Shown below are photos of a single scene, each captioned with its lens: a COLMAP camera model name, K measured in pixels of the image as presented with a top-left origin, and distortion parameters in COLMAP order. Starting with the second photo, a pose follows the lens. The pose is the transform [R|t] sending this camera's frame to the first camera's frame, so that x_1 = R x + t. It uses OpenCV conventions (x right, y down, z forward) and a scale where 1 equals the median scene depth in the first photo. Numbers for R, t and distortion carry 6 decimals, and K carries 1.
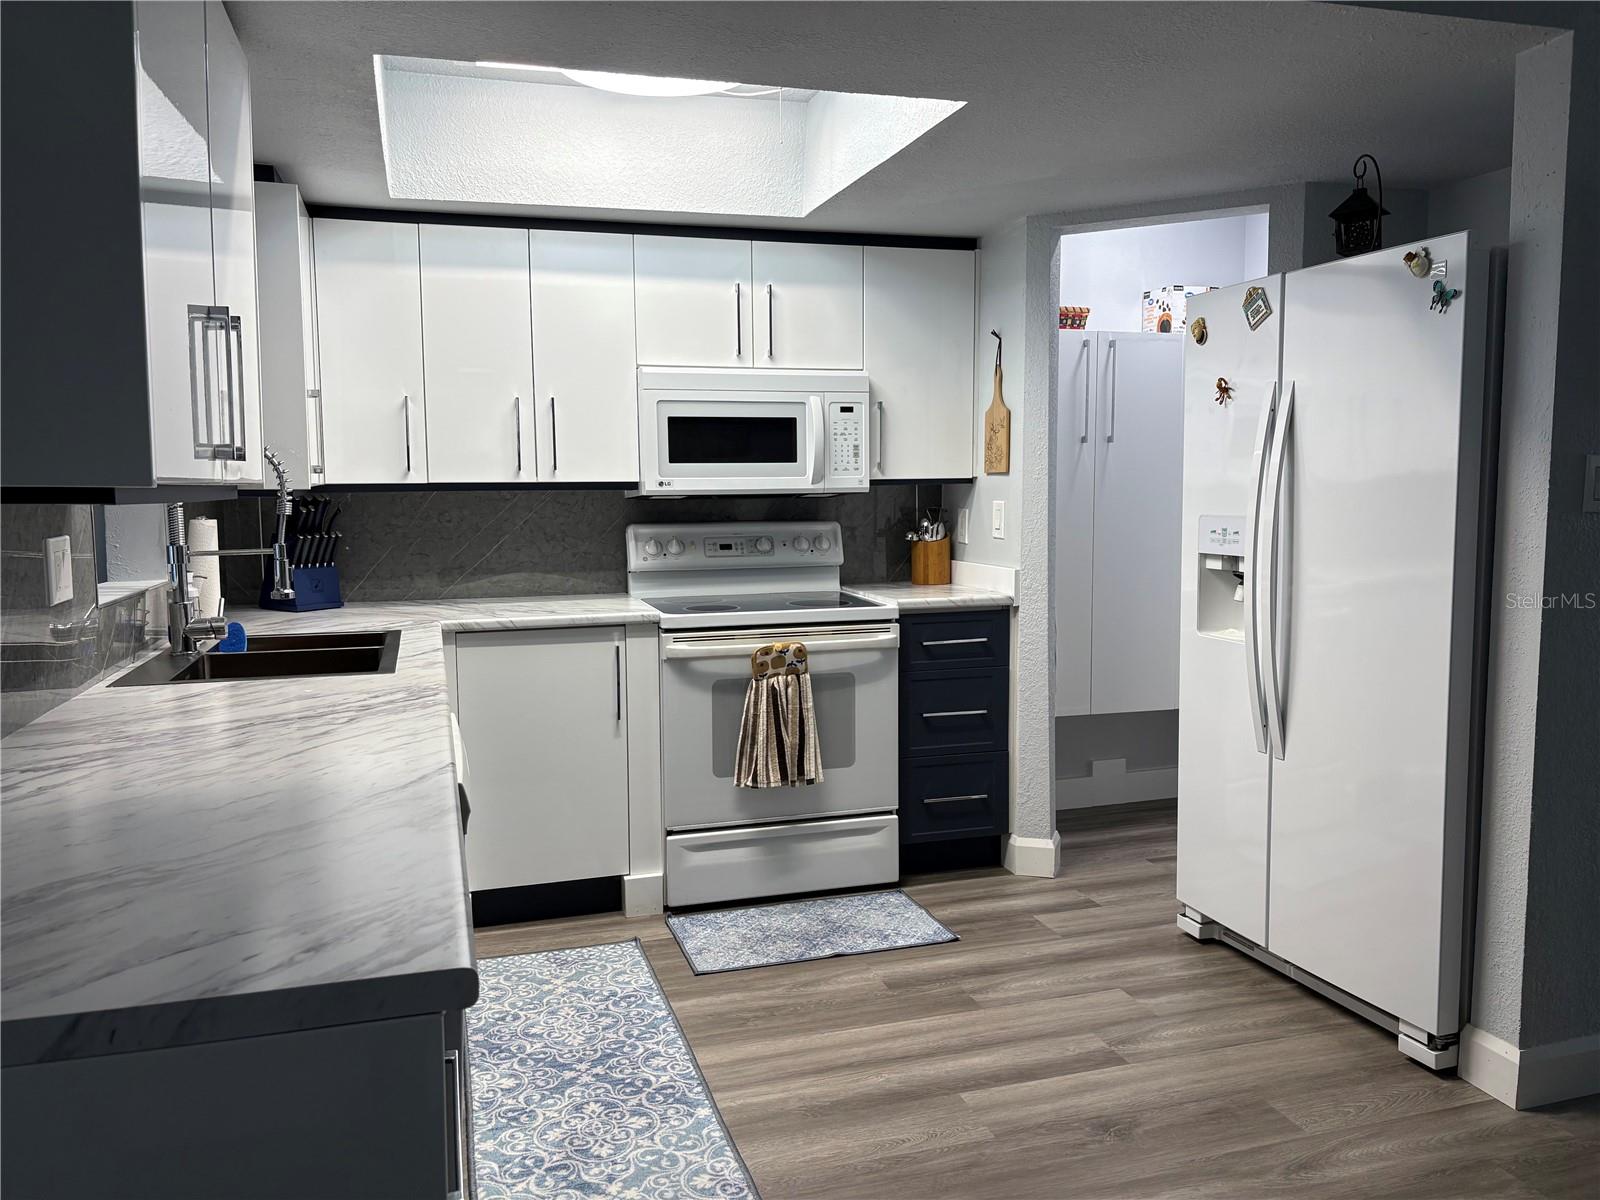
lens RADIAL K [[1197.5, 0, 965.4], [0, 1197.5, 590.0], [0, 0, 1]] dist [0.087089, -0.183856]
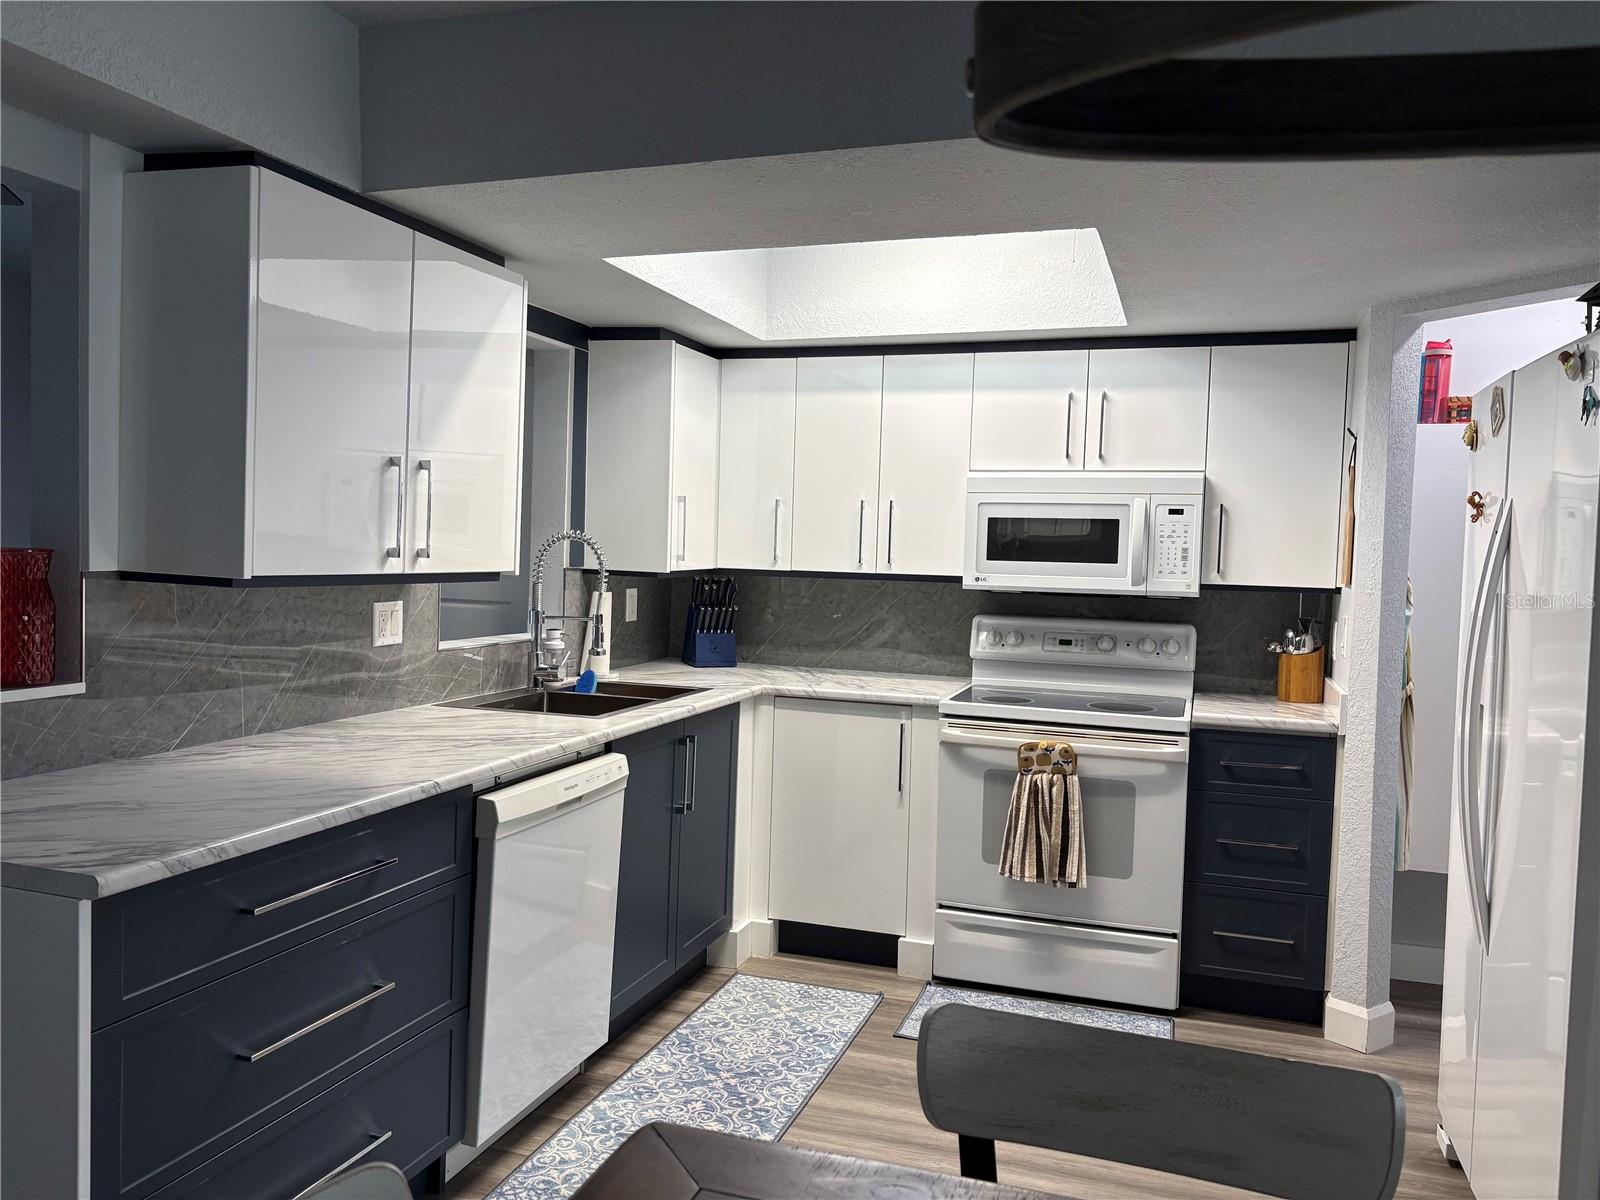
lens RADIAL K [[1234.0, 0, 800.0], [0, 1234.0, 600.0], [0, 0, 1]] dist [0.052601, -0.092345]
pose [[0.808600, 0.059051, -0.585388, 0.270425], [-0.093620, 0.995188, -0.028929, -0.023816], [0.580862, 0.078196, 0.810237, 0.018296]]
